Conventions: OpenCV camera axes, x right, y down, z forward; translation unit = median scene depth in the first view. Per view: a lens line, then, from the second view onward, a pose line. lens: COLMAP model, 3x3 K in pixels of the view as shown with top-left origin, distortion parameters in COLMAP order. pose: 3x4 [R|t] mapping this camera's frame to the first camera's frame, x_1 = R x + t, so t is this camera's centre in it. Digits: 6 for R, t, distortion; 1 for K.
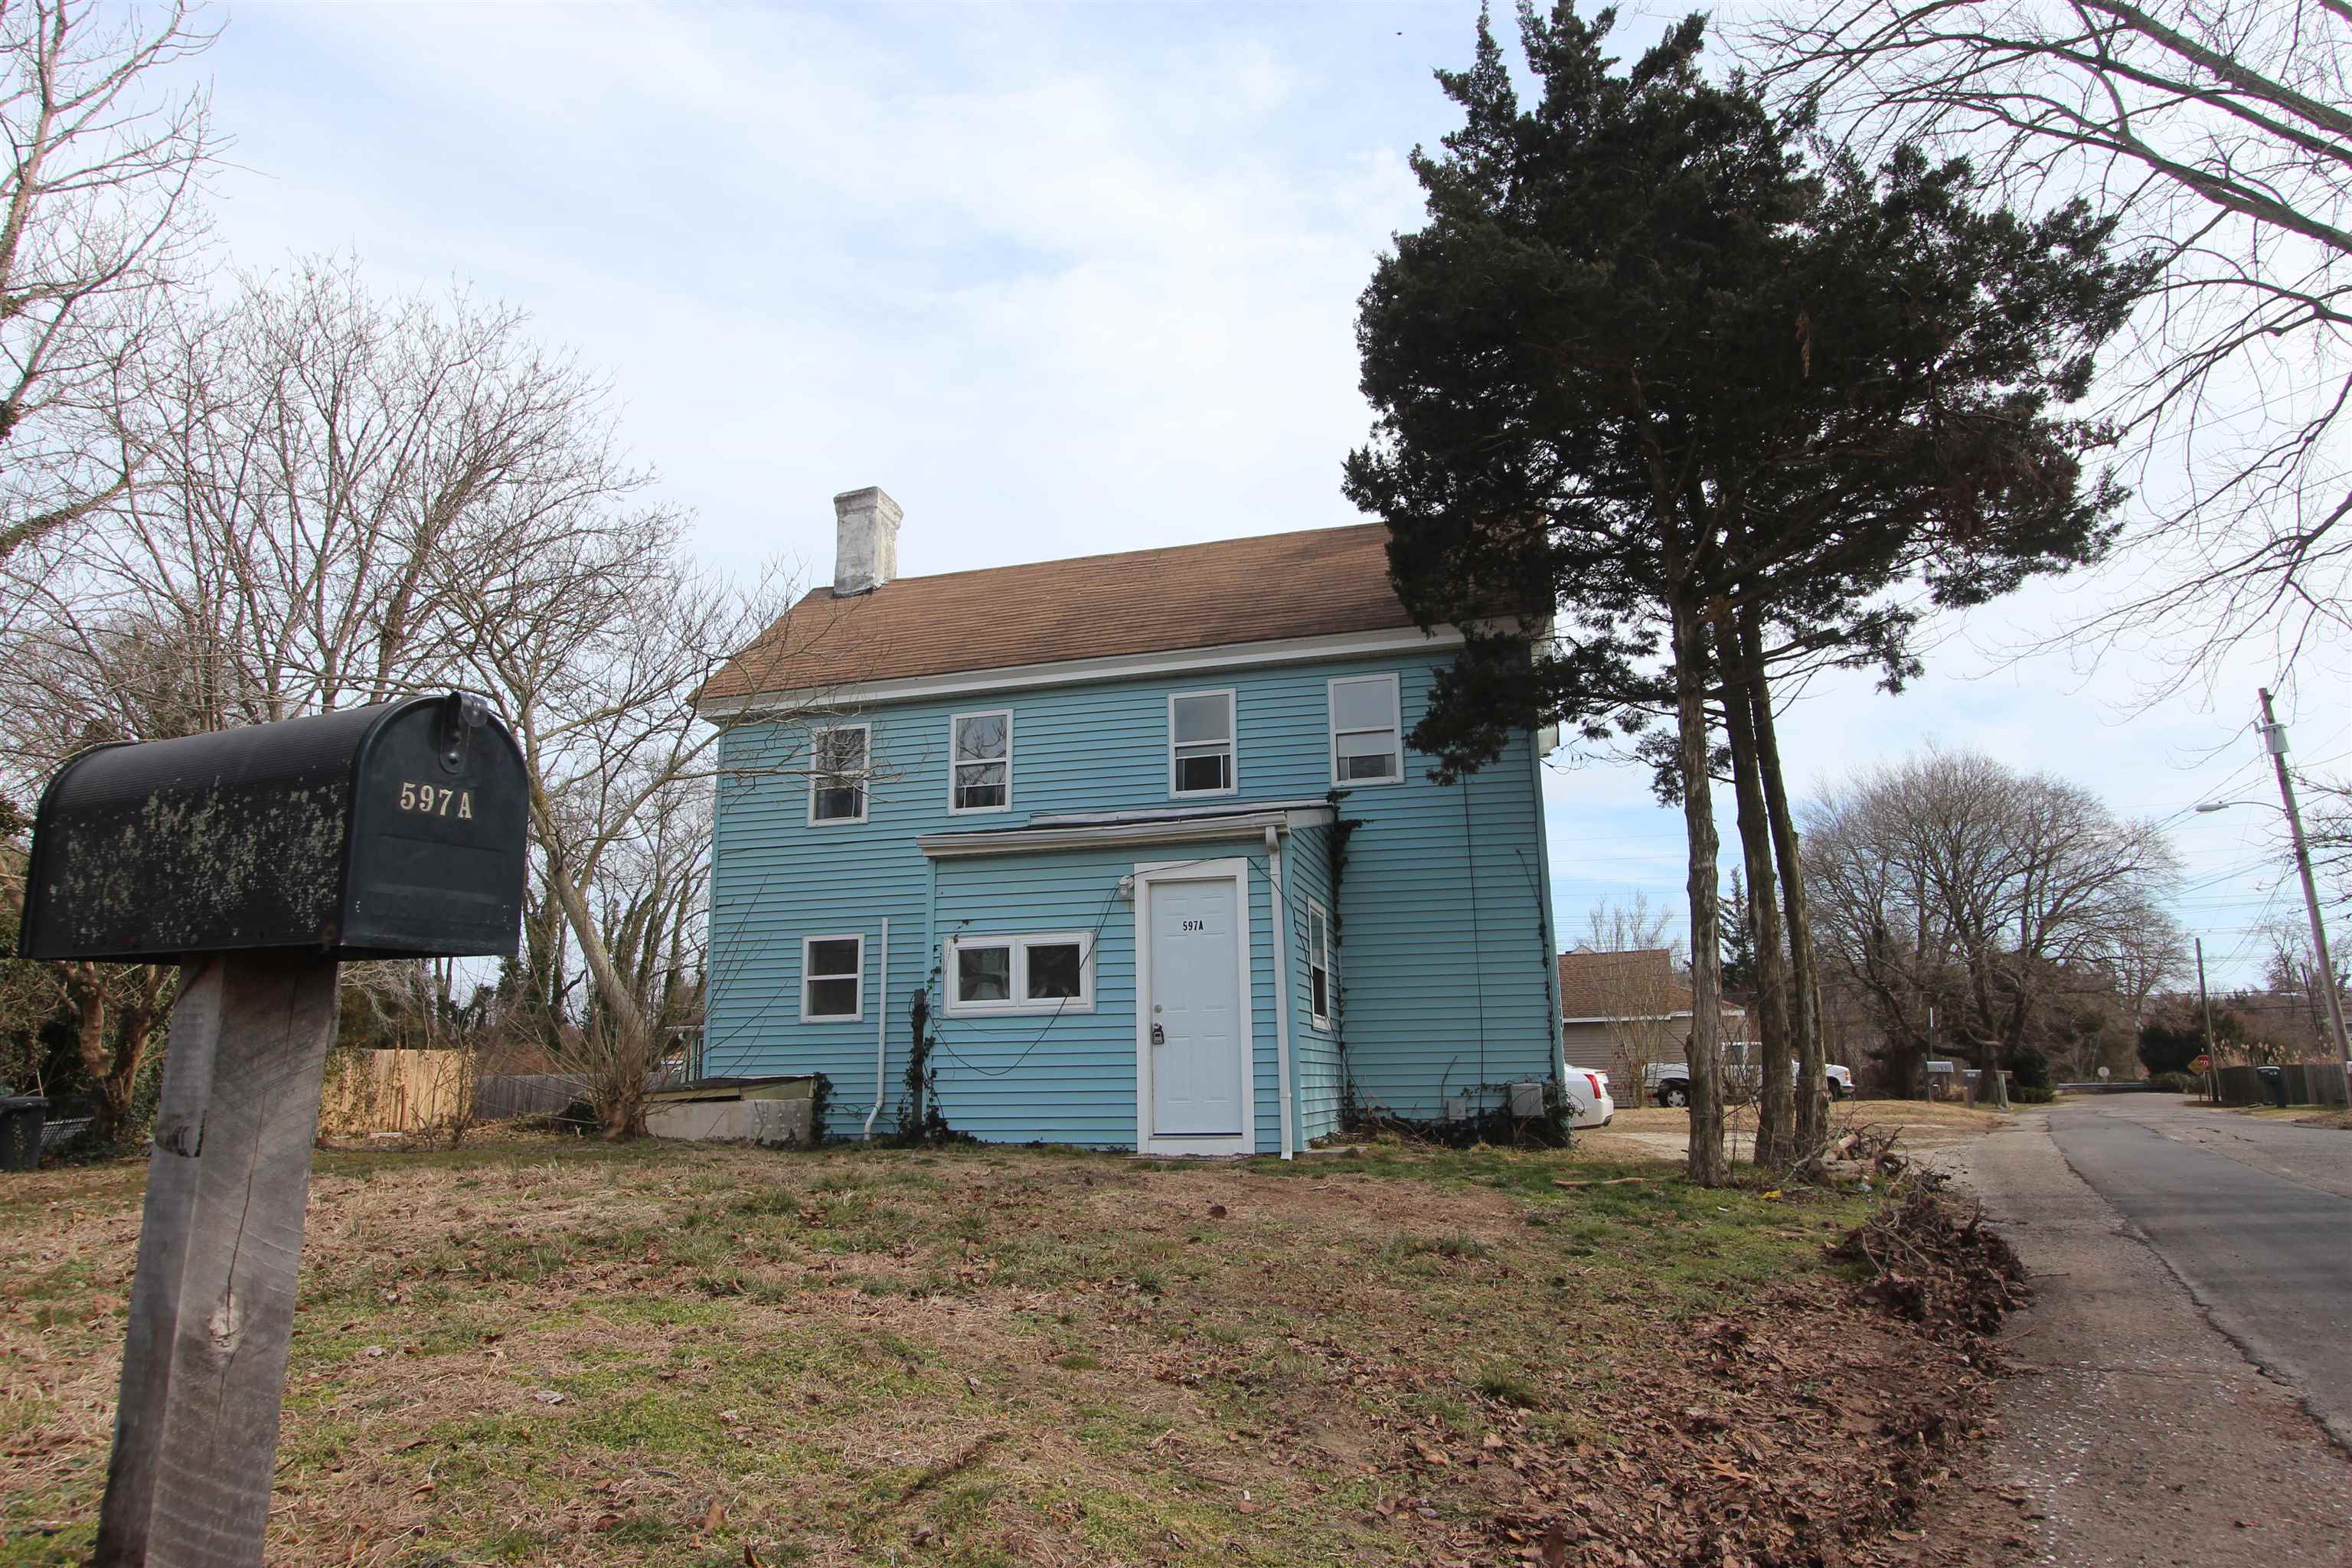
lens RADIAL K [[1412.5, 0, 1176.5], [0, 1412.5, 774.4], [0, 0, 1]] dist [-0.012964, 0.002808]
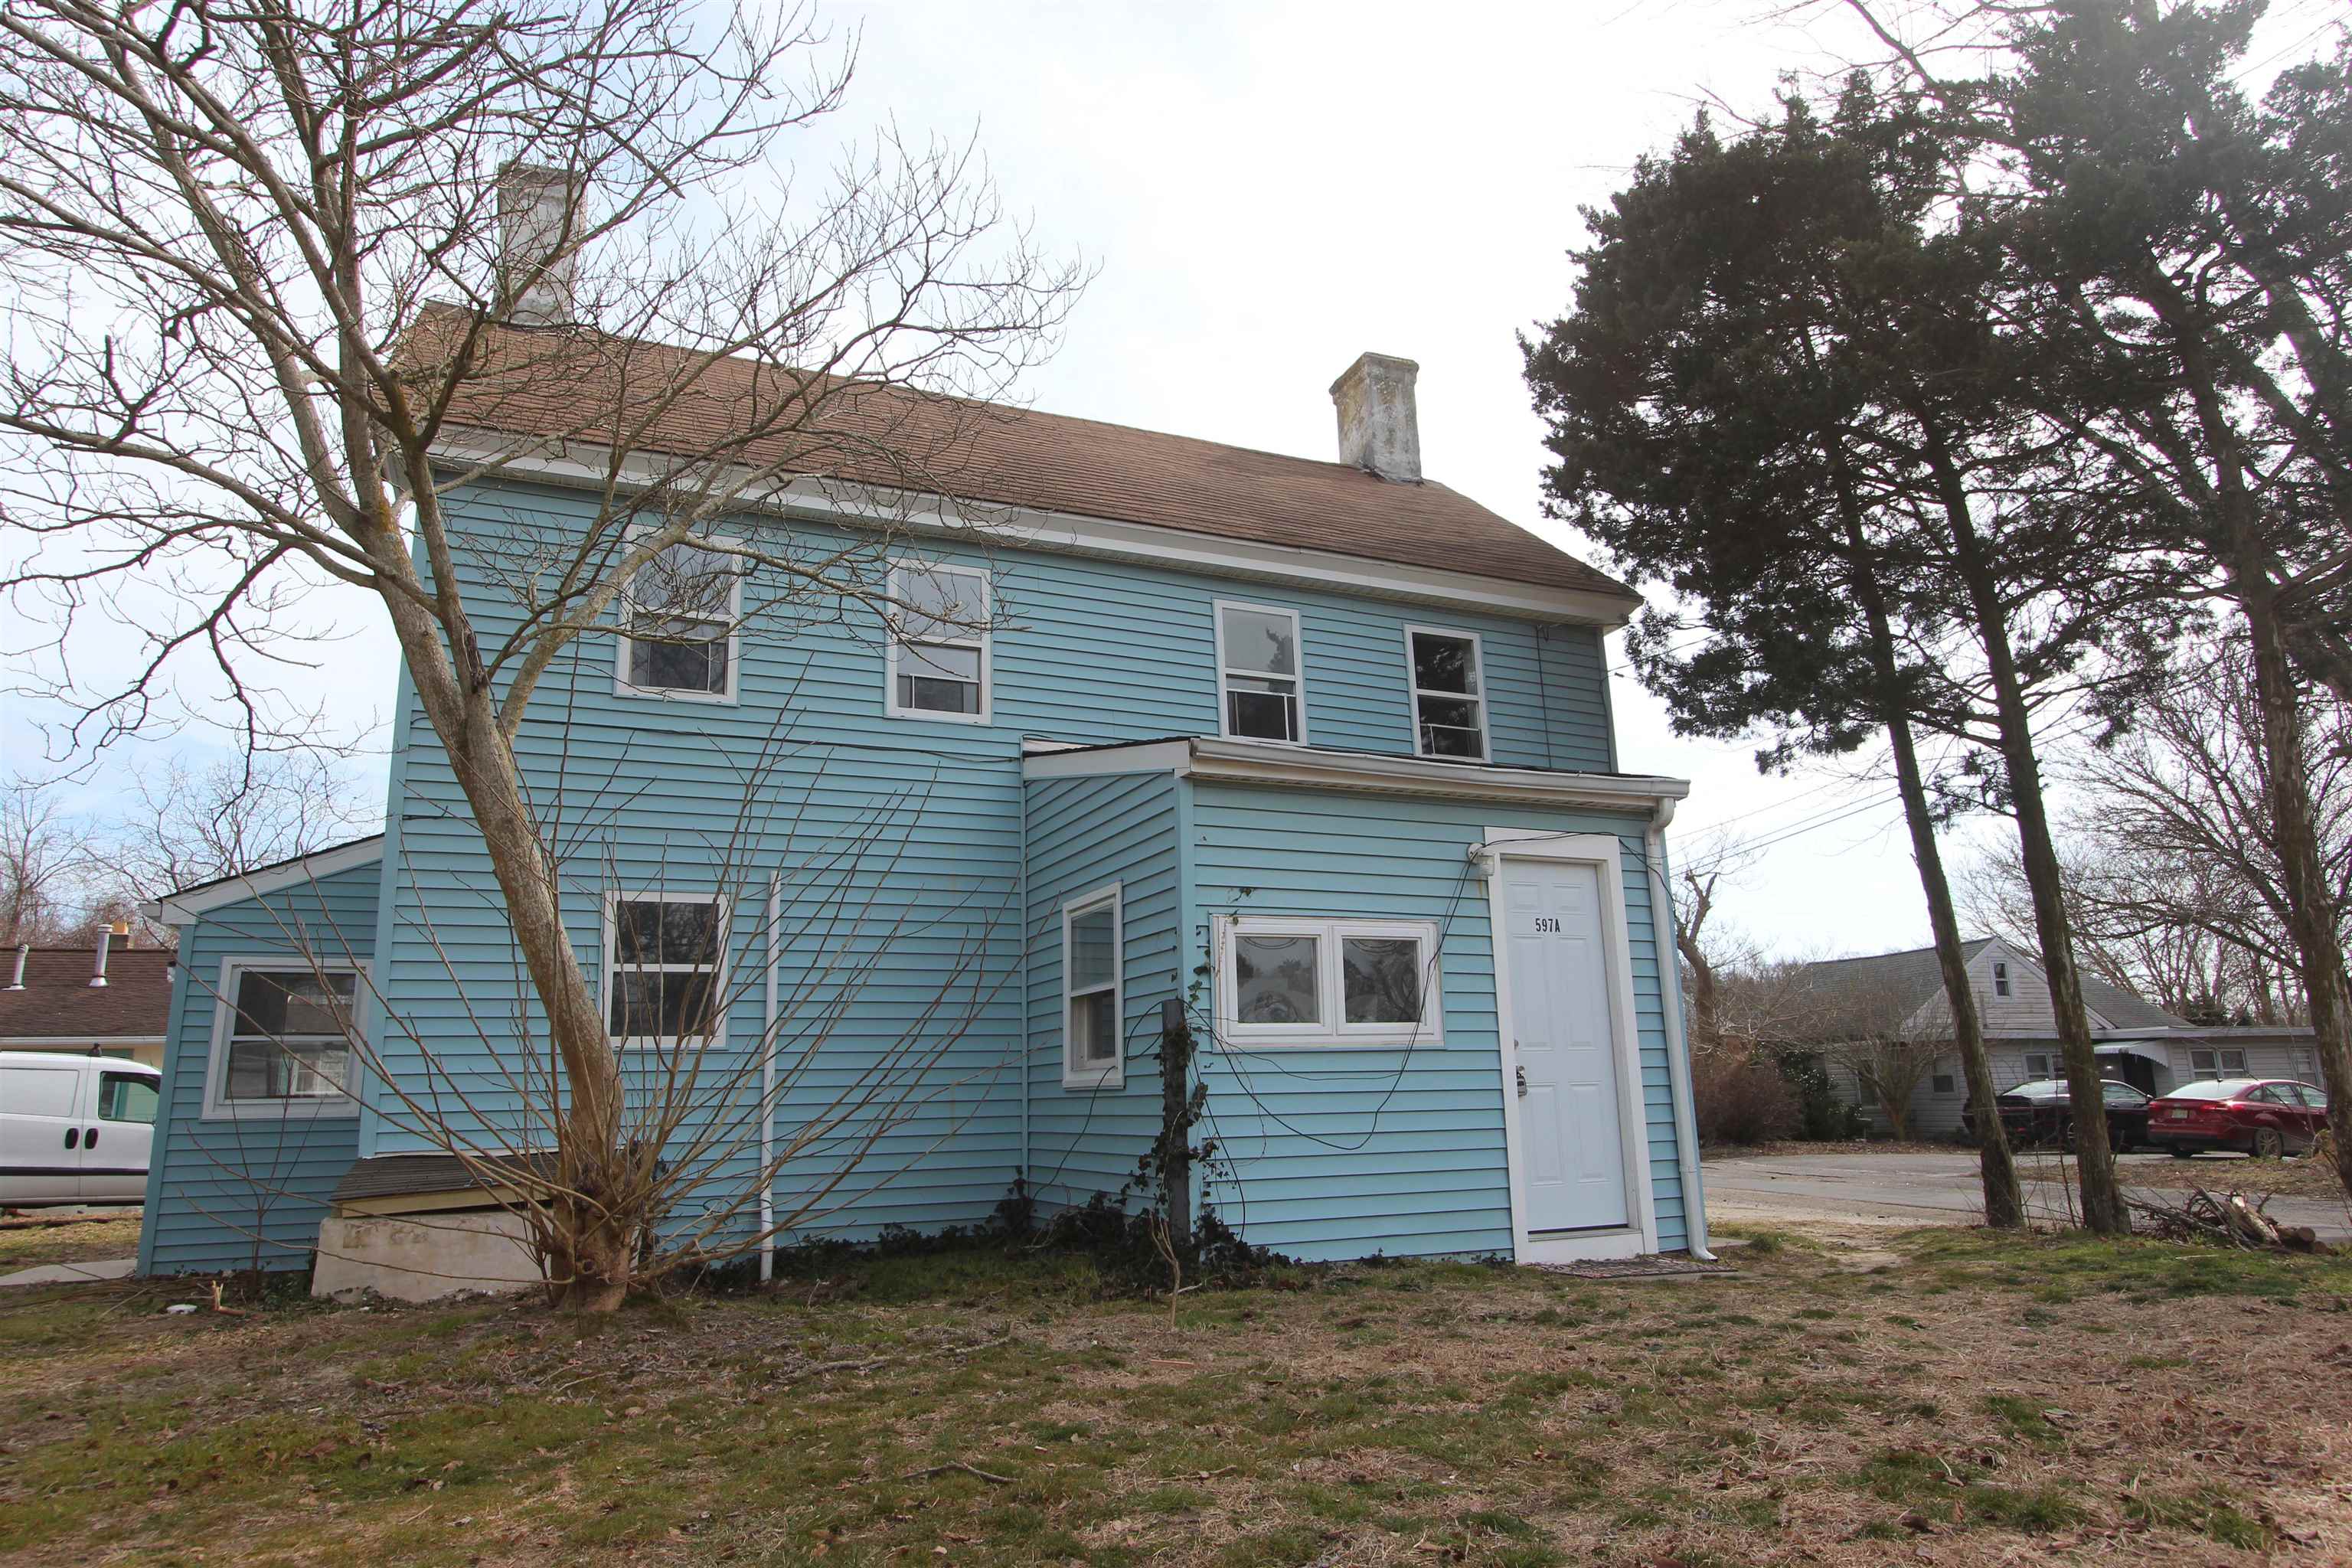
lens RADIAL K [[1412.5, 0, 1186.1], [0, 1412.5, 784.6], [0, 0, 1]] dist [-0.012964, 0.002808]
pose [[0.774737, 0.136194, 0.617441, -0.514429], [-0.125852, 0.990202, -0.060503, 0.093784], [-0.619631, -0.030832, 0.784287, 0.517910]]
